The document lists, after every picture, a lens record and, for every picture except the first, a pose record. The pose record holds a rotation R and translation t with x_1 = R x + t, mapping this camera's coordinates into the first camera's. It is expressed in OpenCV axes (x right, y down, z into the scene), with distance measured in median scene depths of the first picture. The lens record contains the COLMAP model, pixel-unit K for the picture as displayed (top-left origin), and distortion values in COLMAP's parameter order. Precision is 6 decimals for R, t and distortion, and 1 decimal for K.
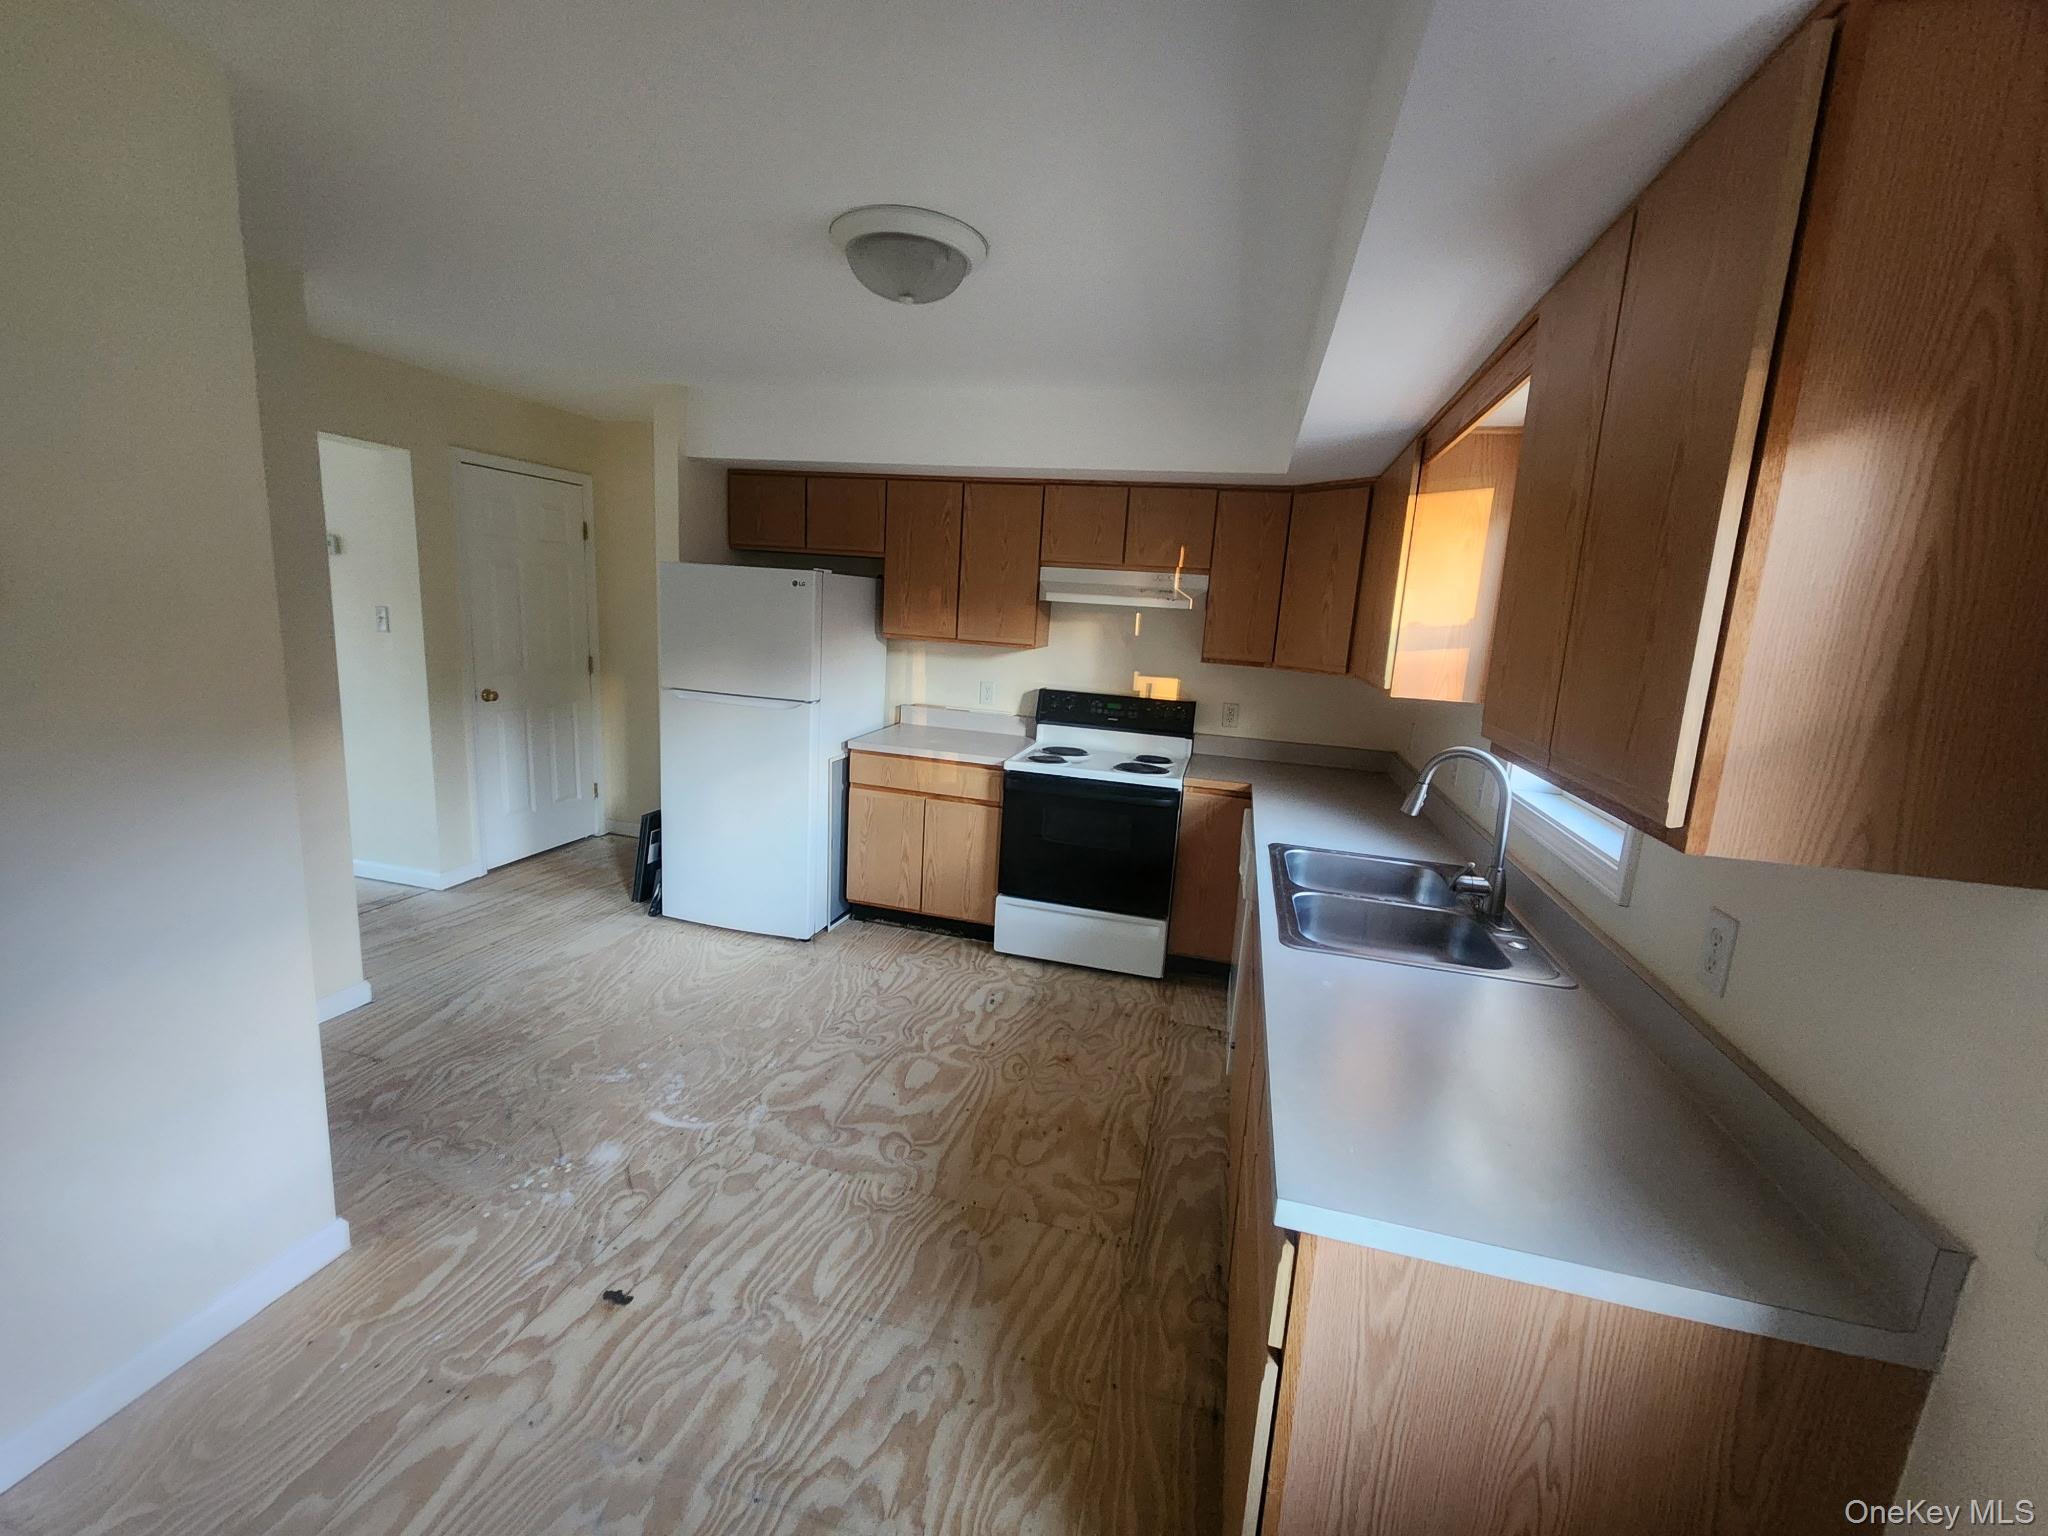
lens RADIAL K [[824.7, 0, 1022.9], [0, 824.7, 757.0], [0, 0, 1]] dist [0.004803, -0.005269]
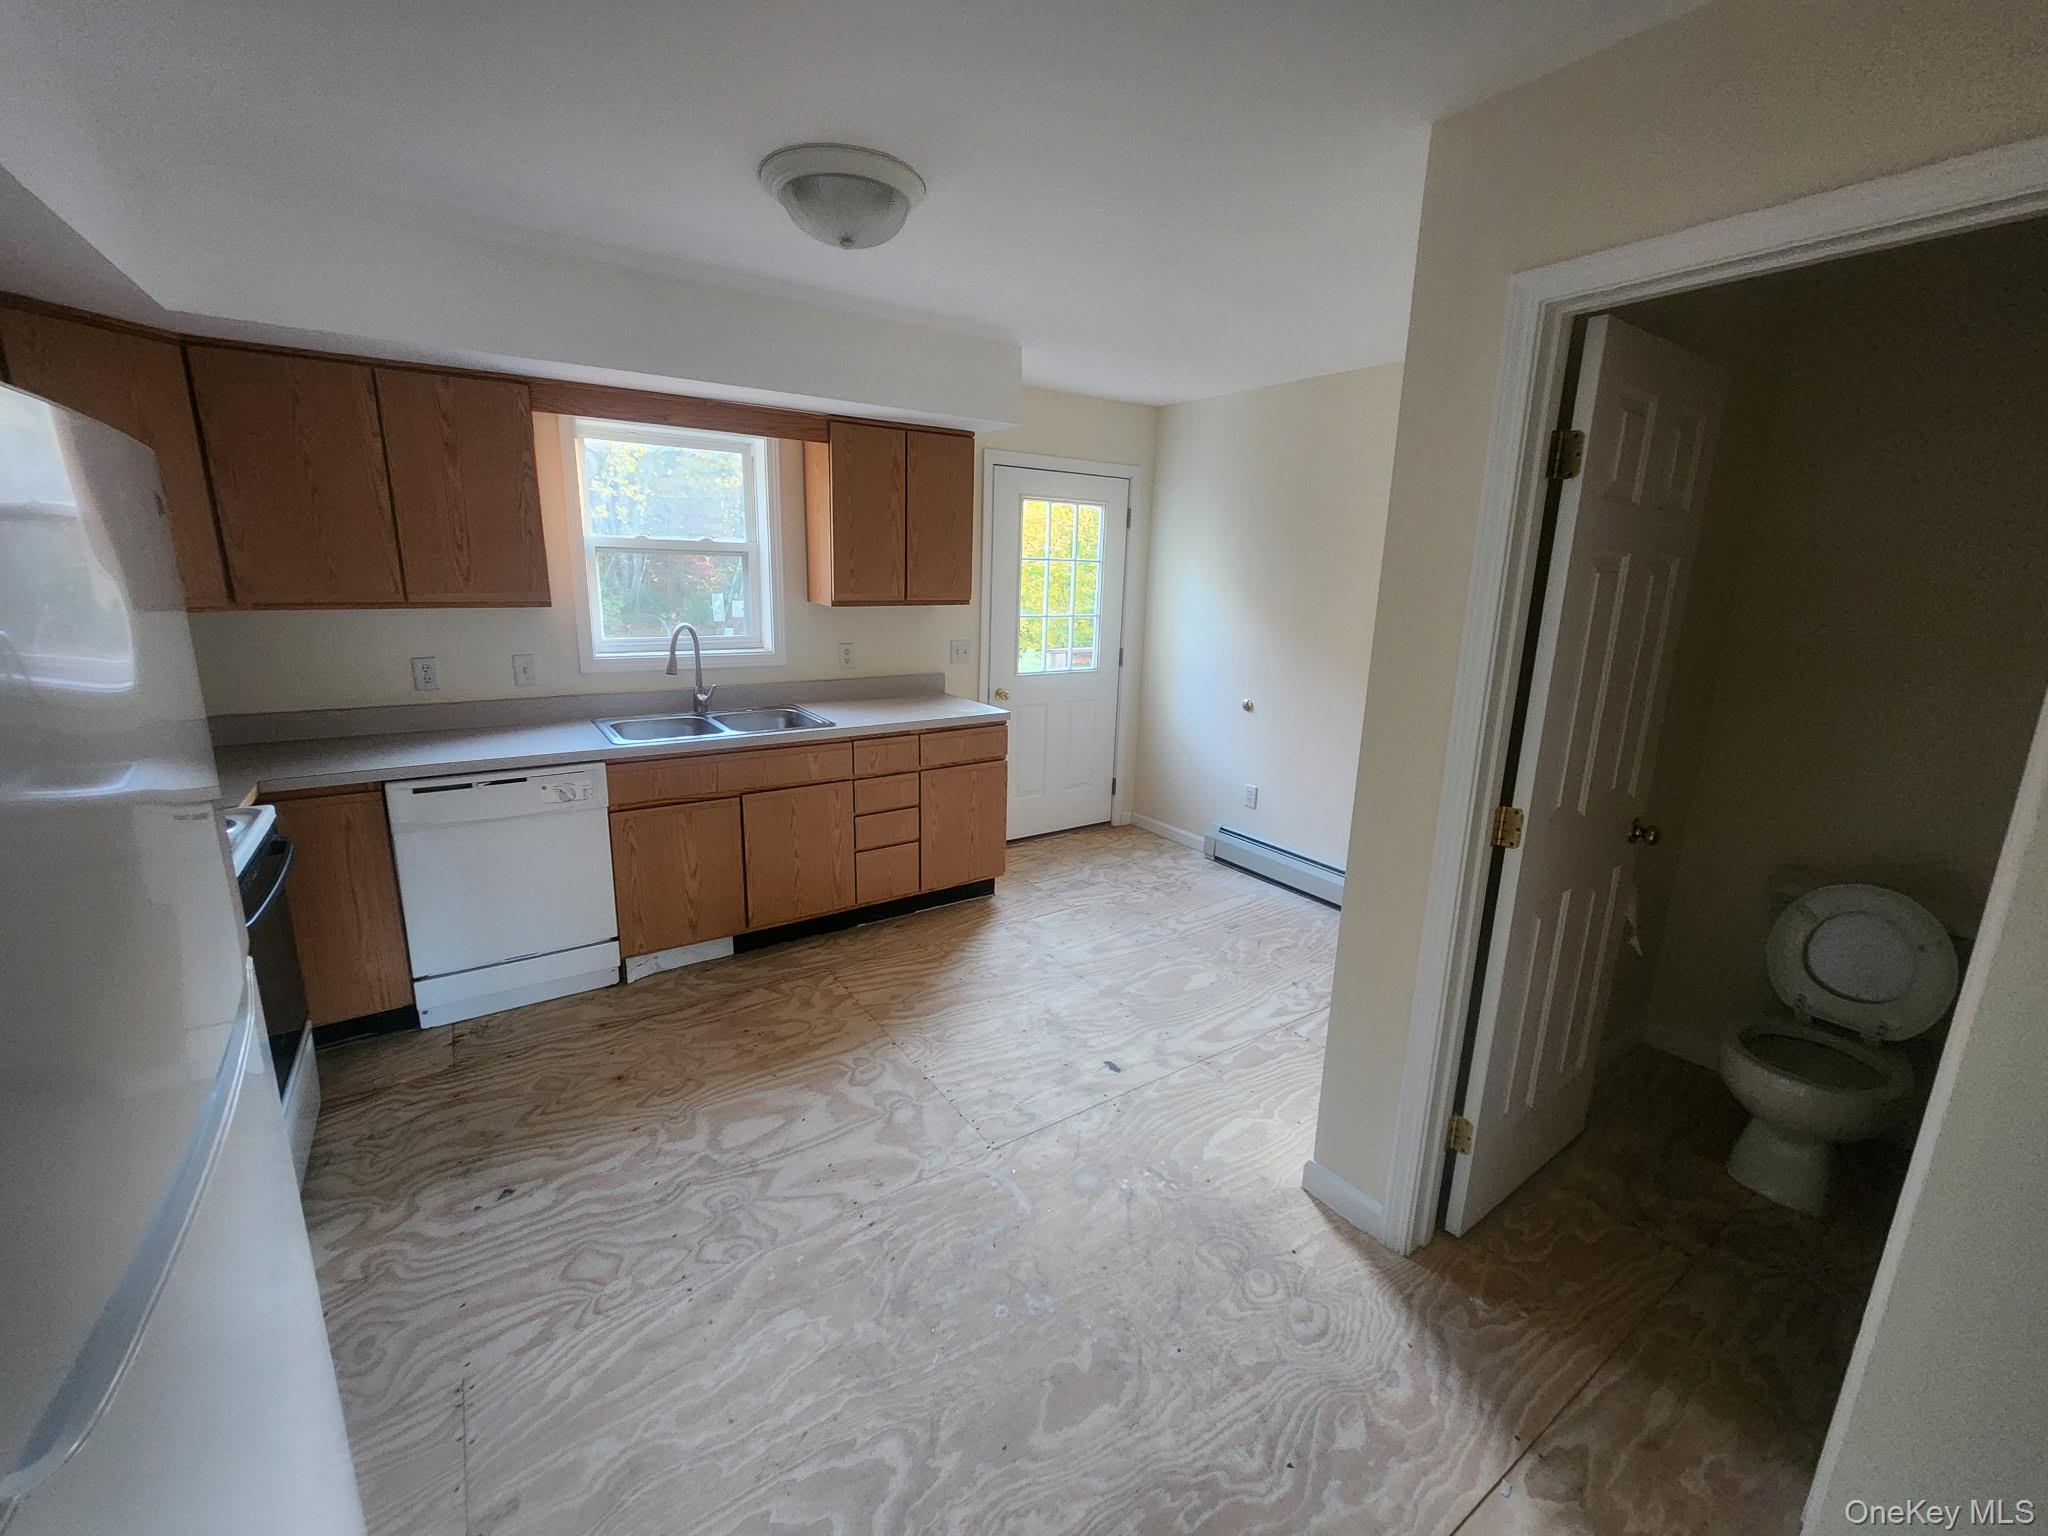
lens RADIAL K [[824.7, 0, 1022.9], [0, 824.7, 757.0], [0, 0, 1]] dist [0.004803, -0.005269]
pose [[-0.748145, -0.223861, 0.624632, -0.908222], [0.051403, 0.918988, 0.390922, -0.321120], [-0.661541, 0.324574, -0.676029, 1.499667]]
